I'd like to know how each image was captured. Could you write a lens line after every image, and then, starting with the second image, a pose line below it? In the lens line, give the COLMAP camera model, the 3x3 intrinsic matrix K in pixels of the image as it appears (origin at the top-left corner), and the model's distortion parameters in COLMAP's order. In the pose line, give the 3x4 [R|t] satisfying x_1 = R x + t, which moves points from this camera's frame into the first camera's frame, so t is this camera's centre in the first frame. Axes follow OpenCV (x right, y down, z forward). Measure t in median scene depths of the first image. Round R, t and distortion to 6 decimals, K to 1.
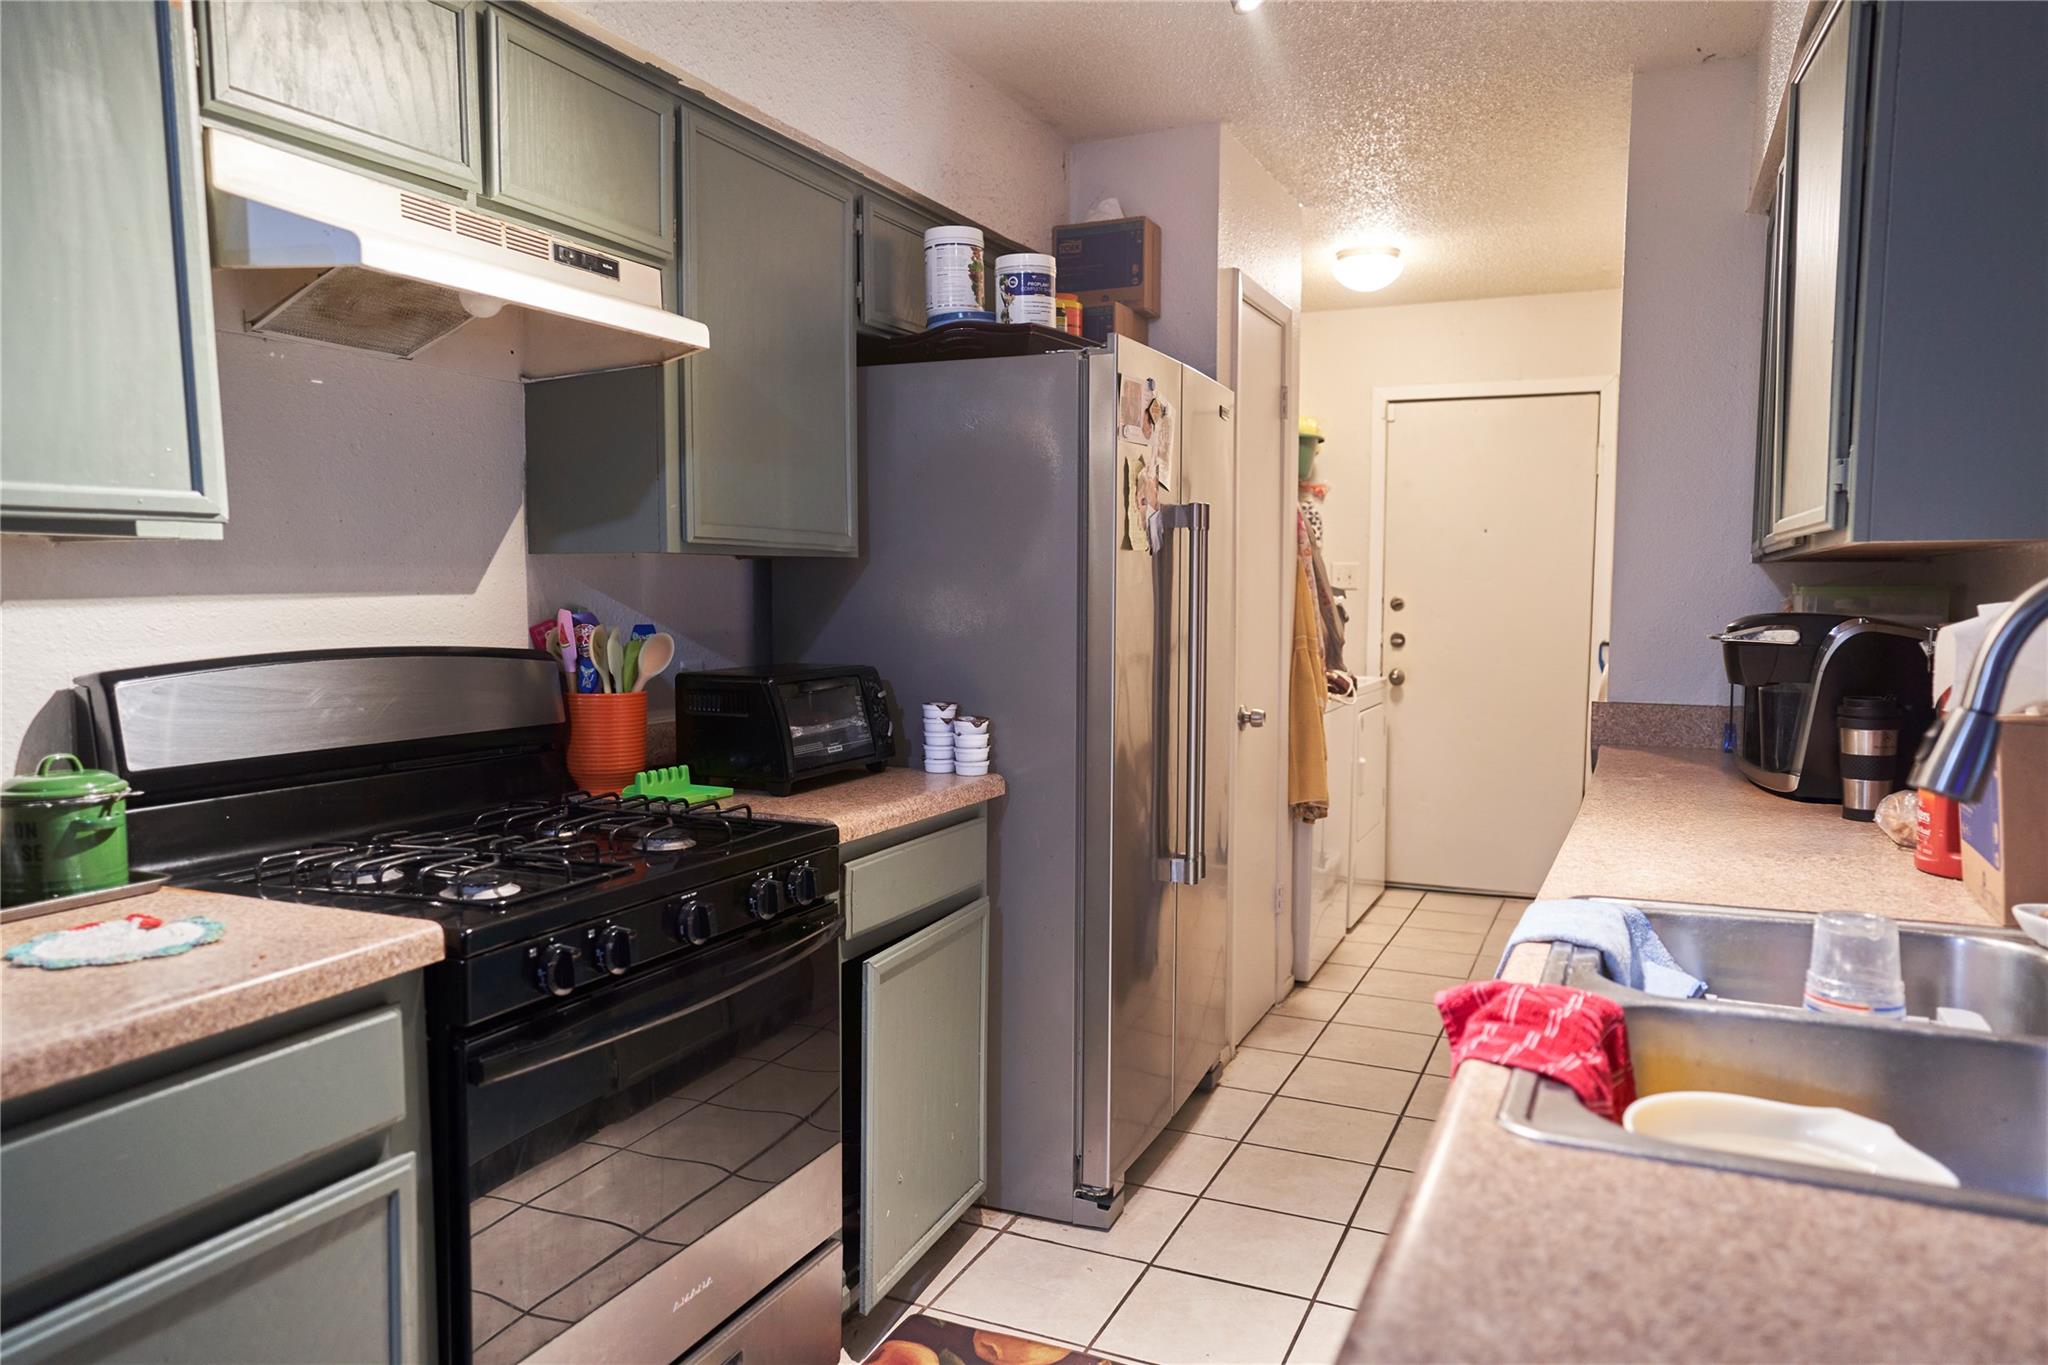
lens RADIAL K [[1380.3, 0, 1030.2], [0, 1380.3, 678.0], [0, 0, 1]] dist [0.011971, 0.003328]
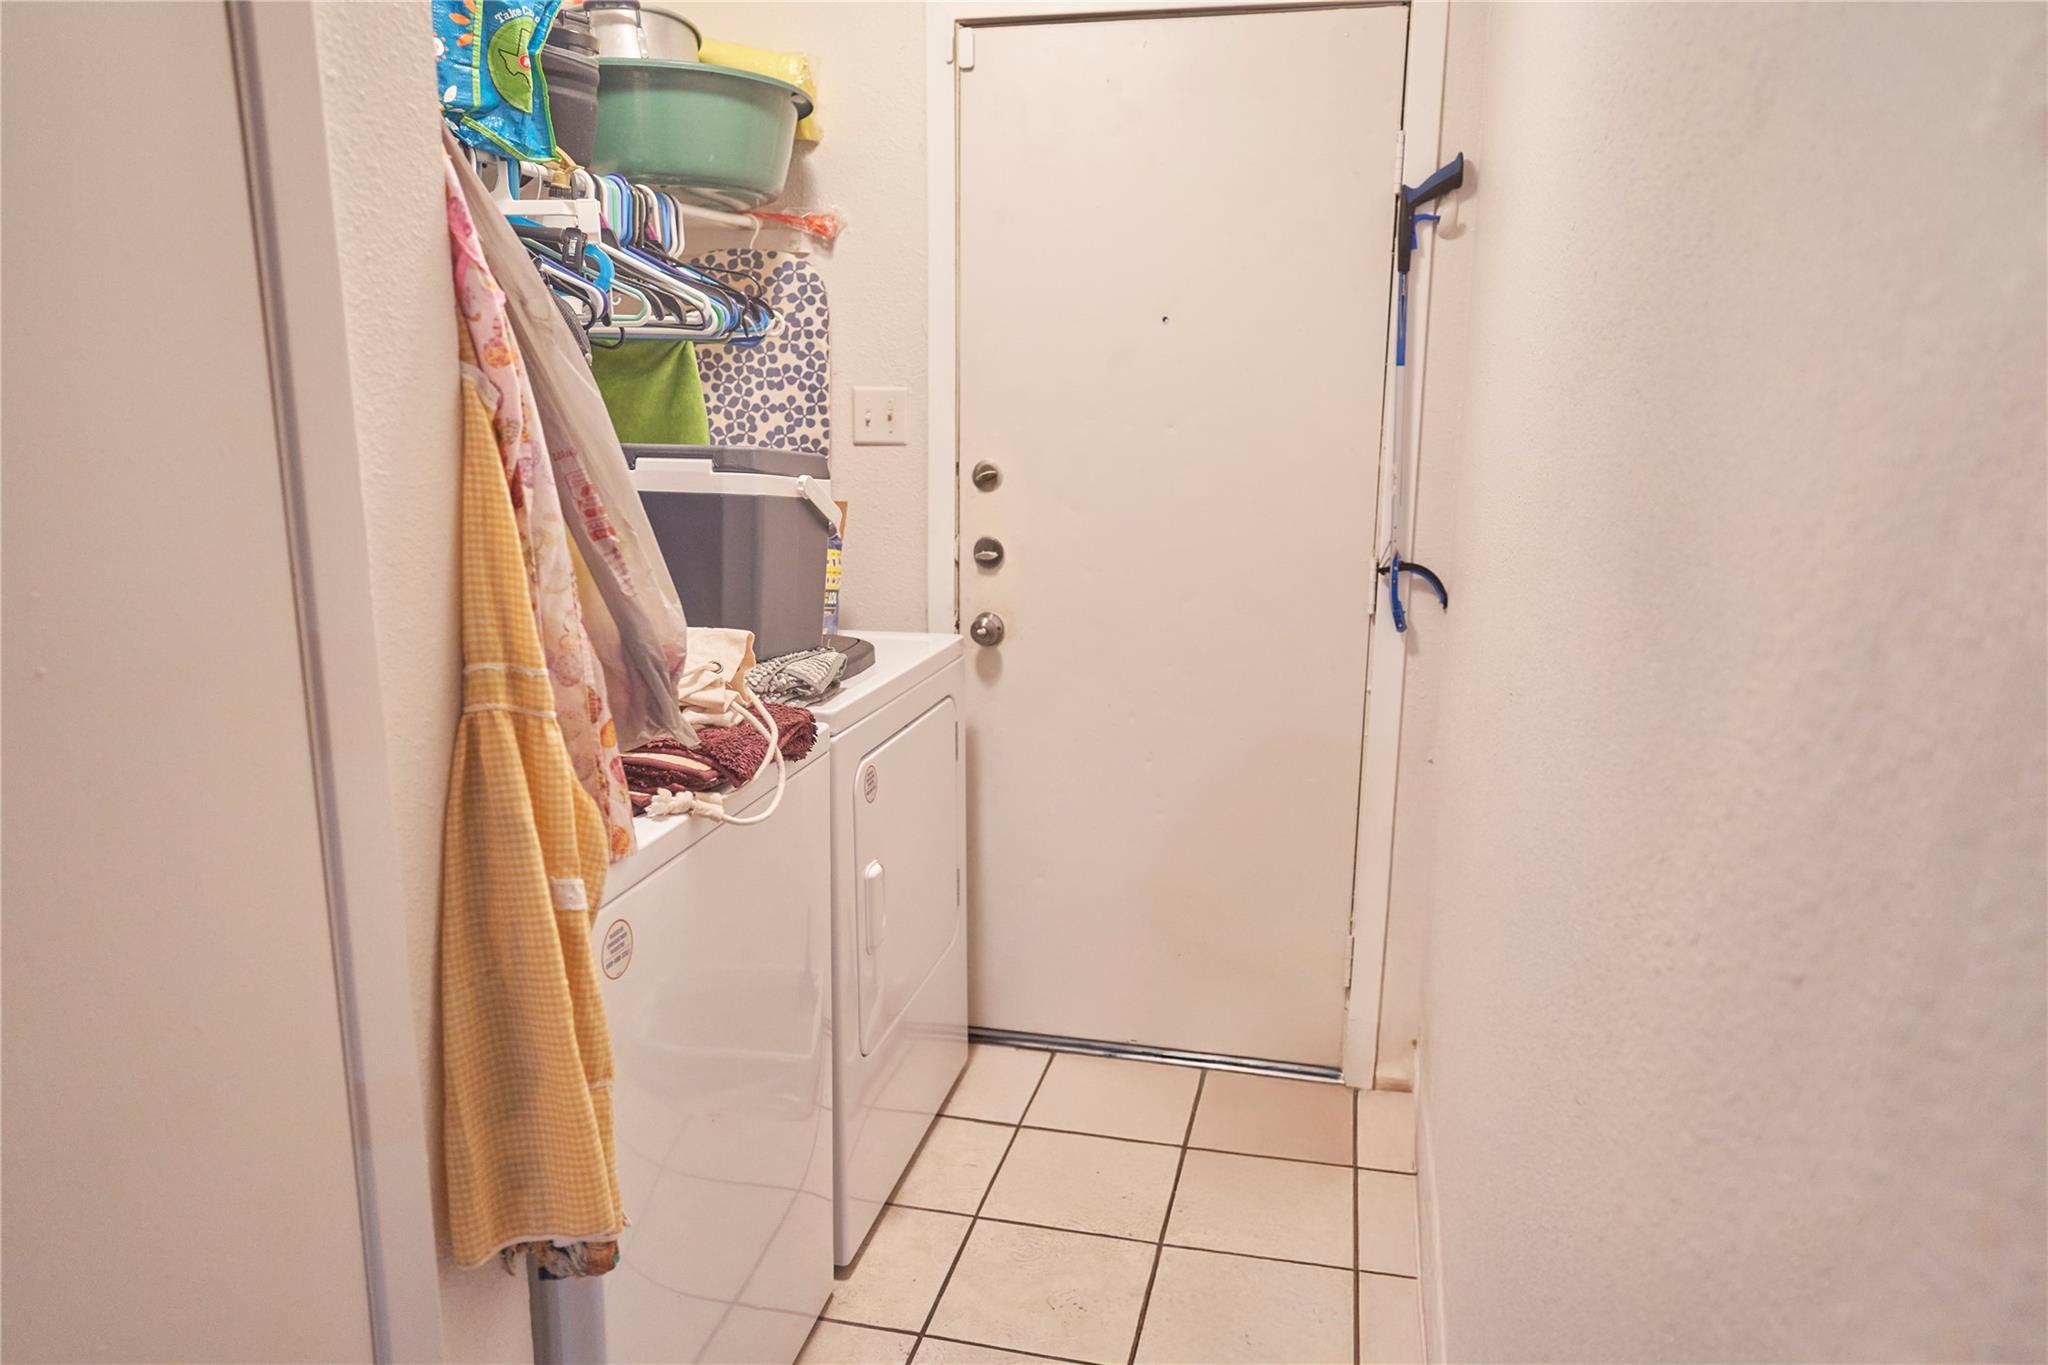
lens RADIAL K [[1380.3, 0, 1018.3], [0, 1380.3, 683.1], [0, 0, 1]] dist [0.011971, 0.003328]
pose [[0.981319, -0.036425, 0.188907, 0.184325], [0.011595, 0.991326, 0.130912, -0.045235], [-0.192037, -0.126276, 0.973230, 0.528271]]
